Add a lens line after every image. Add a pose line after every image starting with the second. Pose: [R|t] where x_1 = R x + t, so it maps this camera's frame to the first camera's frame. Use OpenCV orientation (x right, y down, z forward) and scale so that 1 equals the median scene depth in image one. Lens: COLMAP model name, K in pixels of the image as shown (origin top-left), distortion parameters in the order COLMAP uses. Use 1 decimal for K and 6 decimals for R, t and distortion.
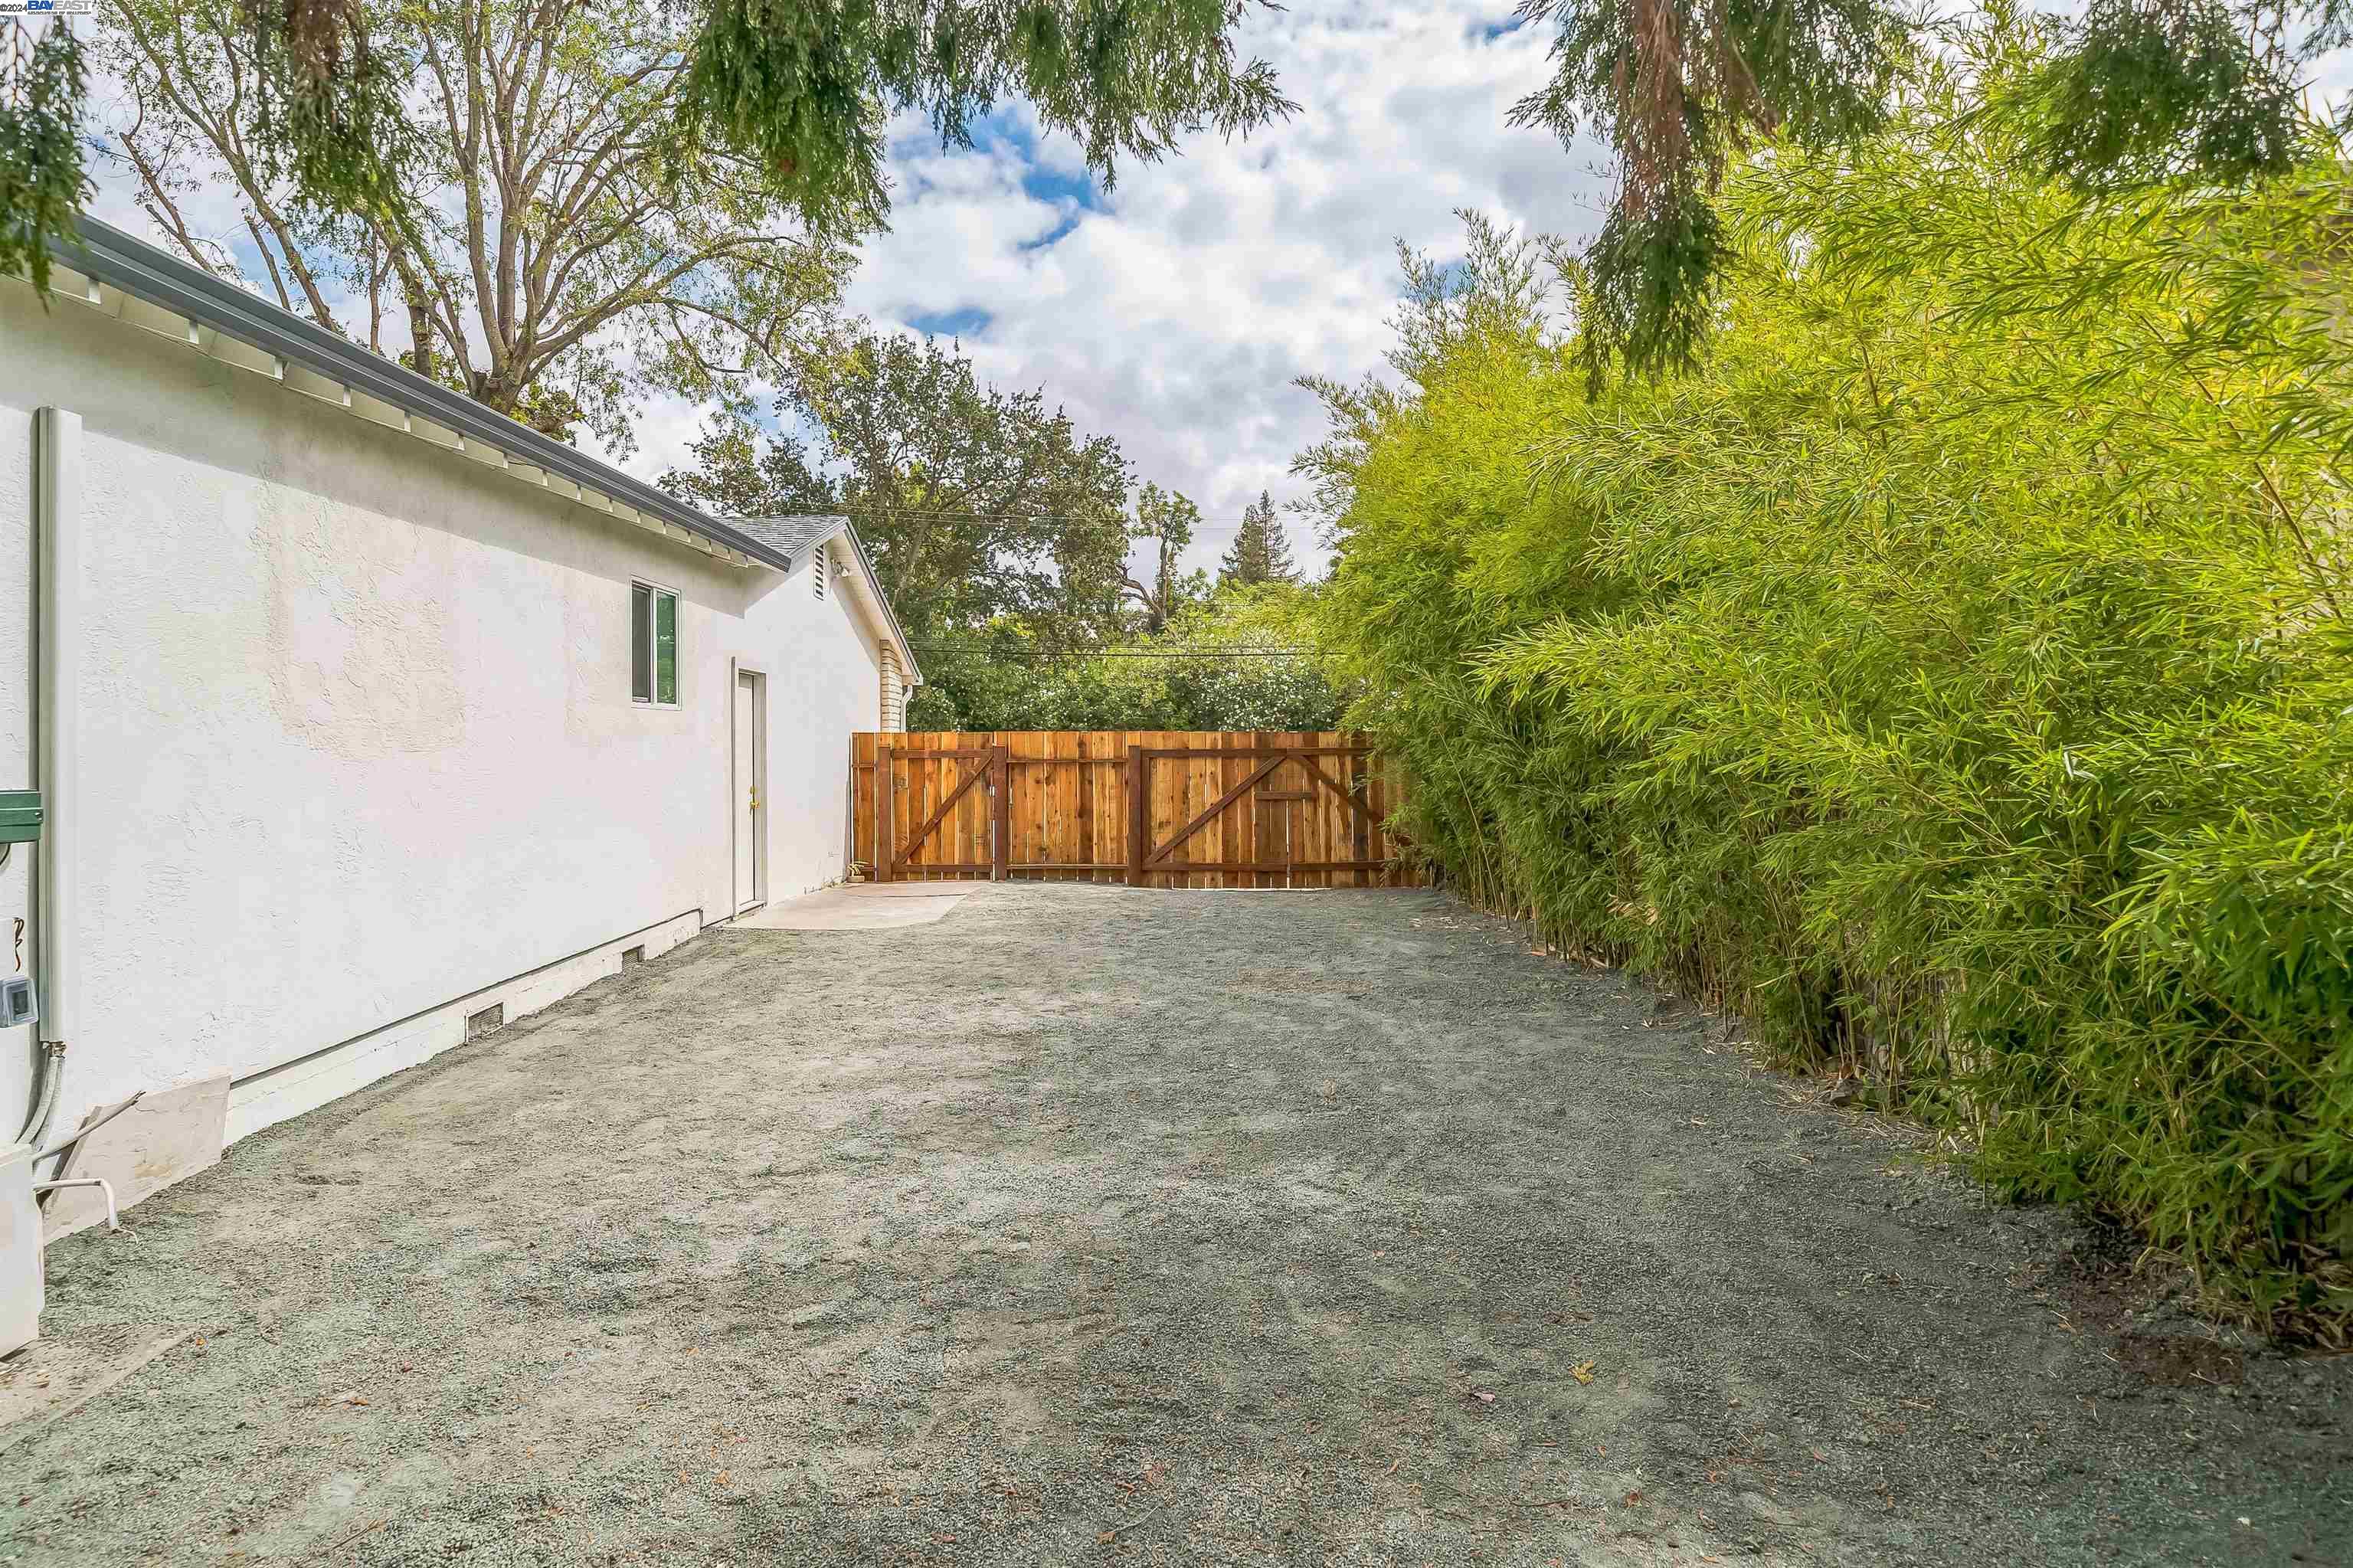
lens RADIAL K [[1205.2, 0, 1171.2], [0, 1205.2, 776.3], [0, 0, 1]] dist [0.000012, 0.000014]
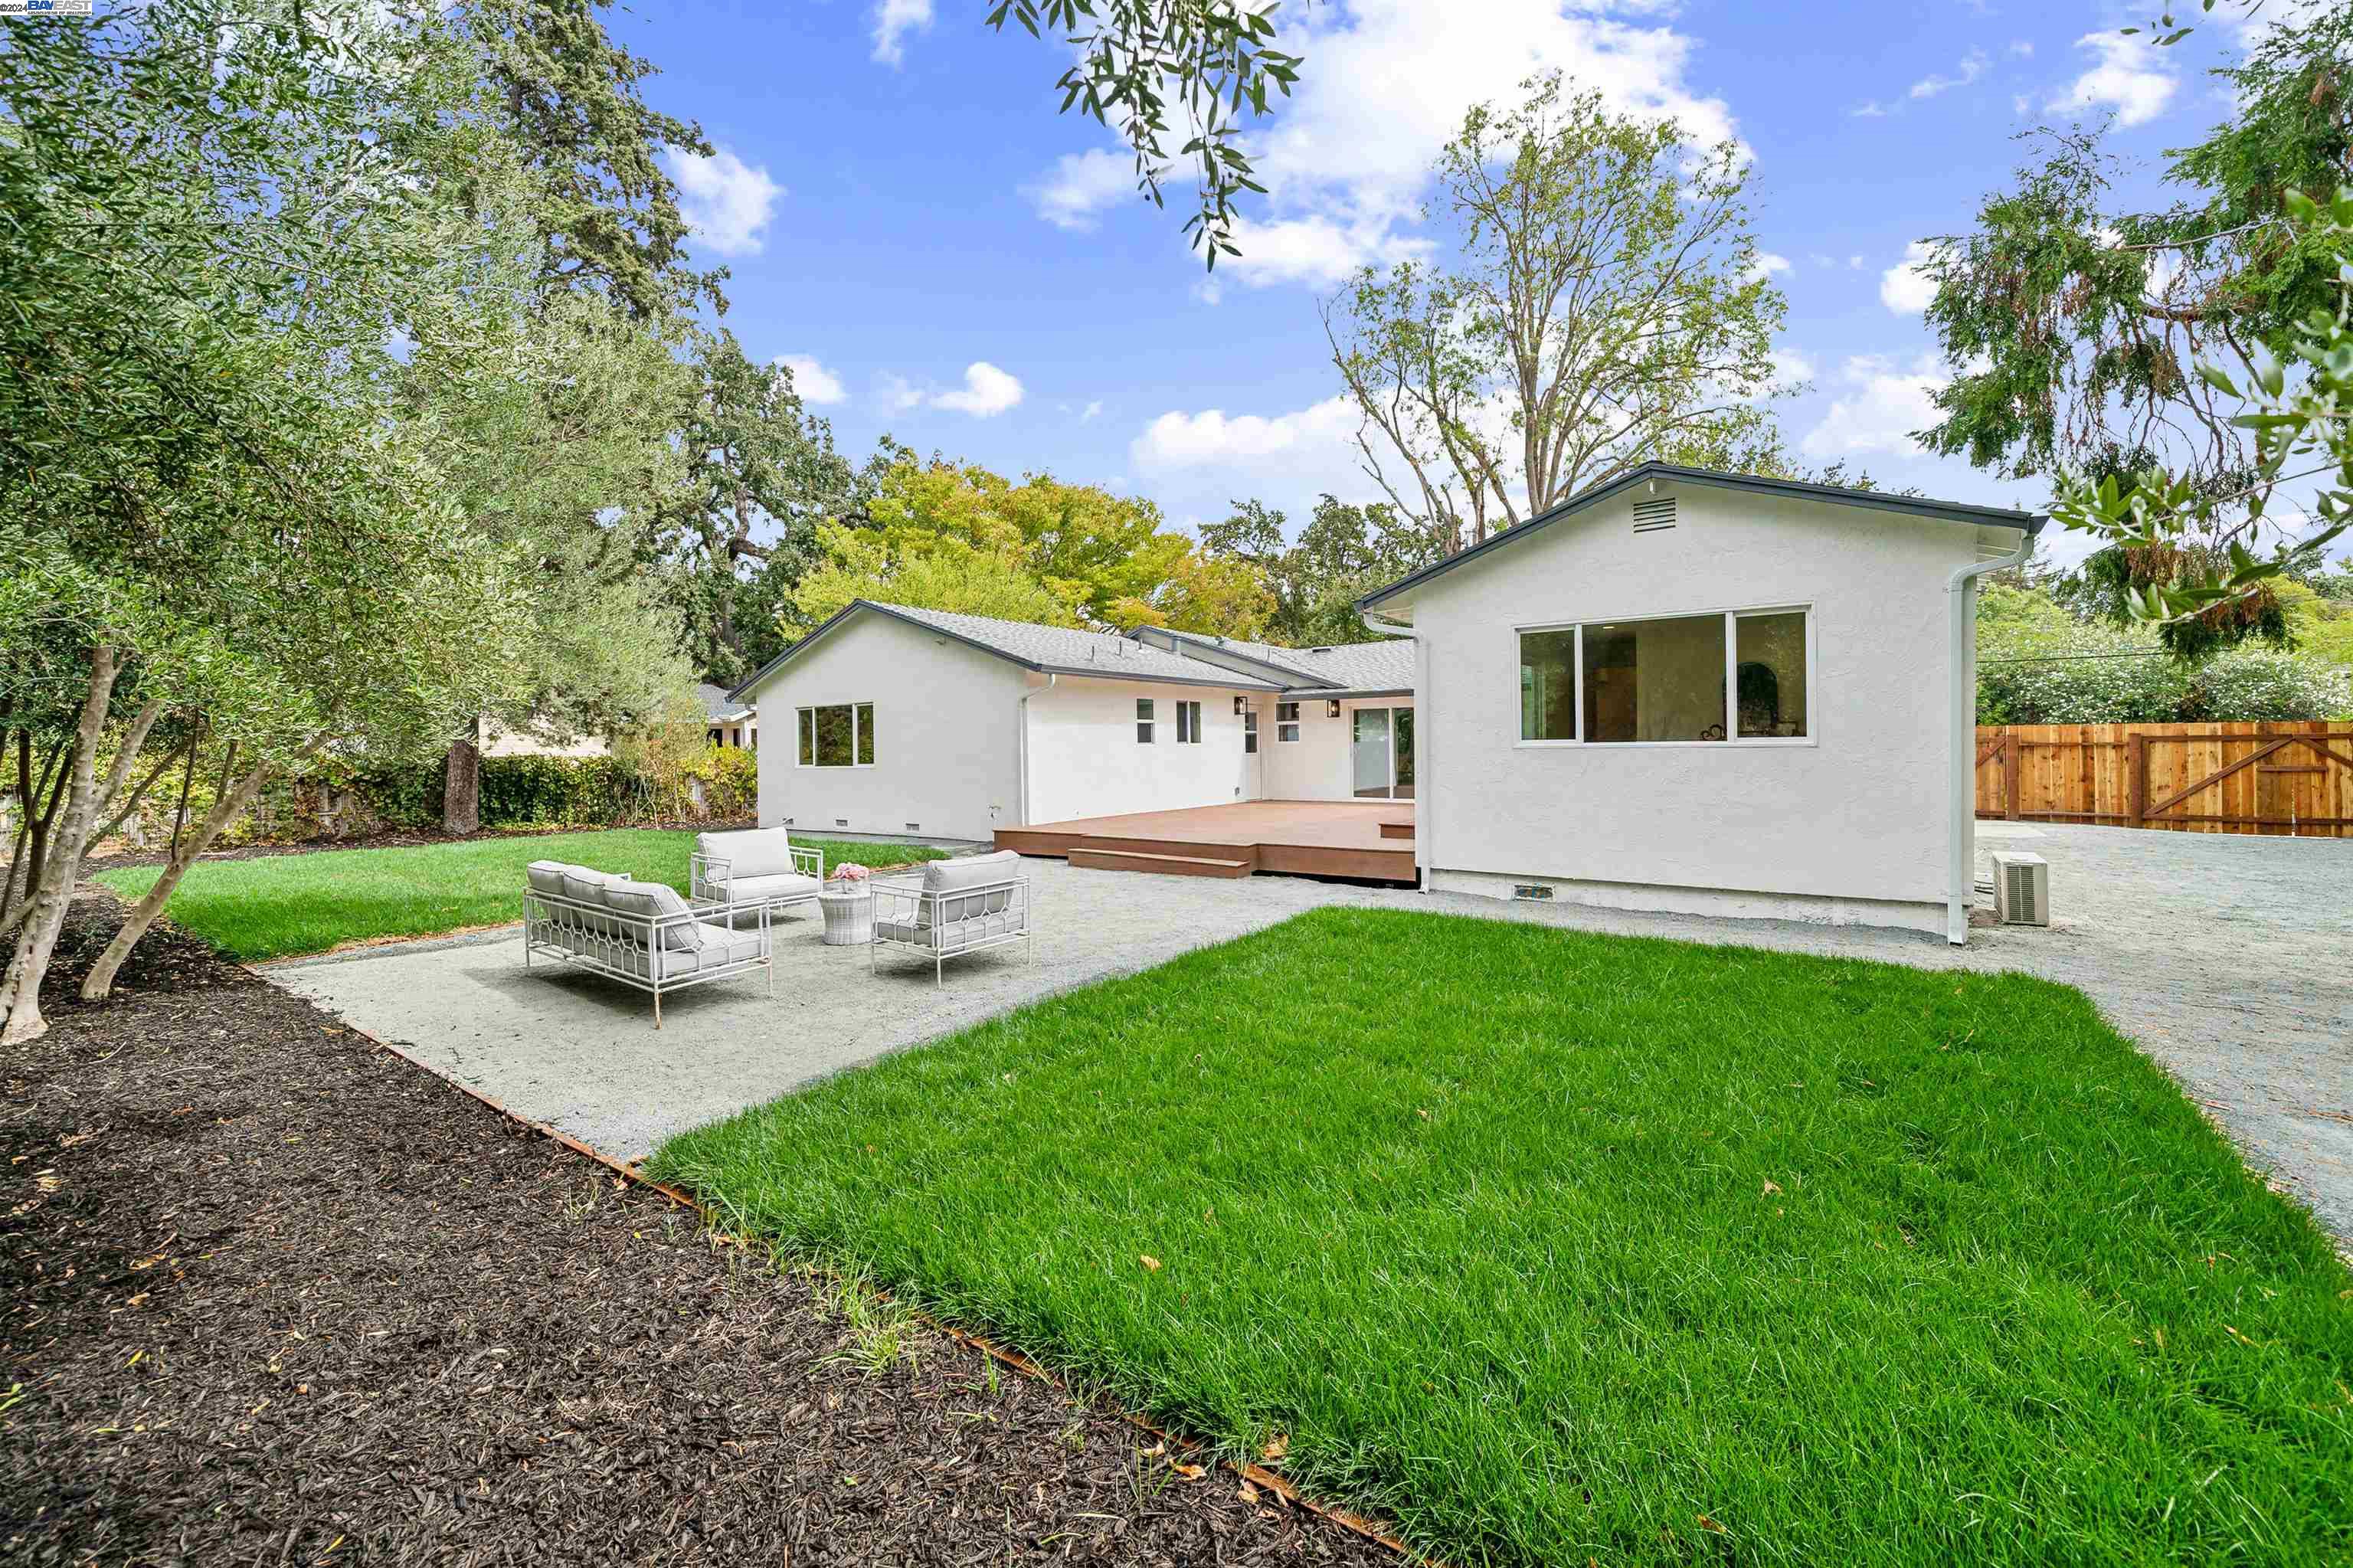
lens RADIAL K [[916.3, 0, 1182.3], [0, 916.3, 771.3], [0, 0, 1]] dist [0.001745, -0.000225]
pose [[0.817722, 0.011776, -0.575493, -0.334888], [-0.006222, 0.999913, 0.011620, 0.014590], [0.575580, -0.005921, 0.817724, -0.580556]]
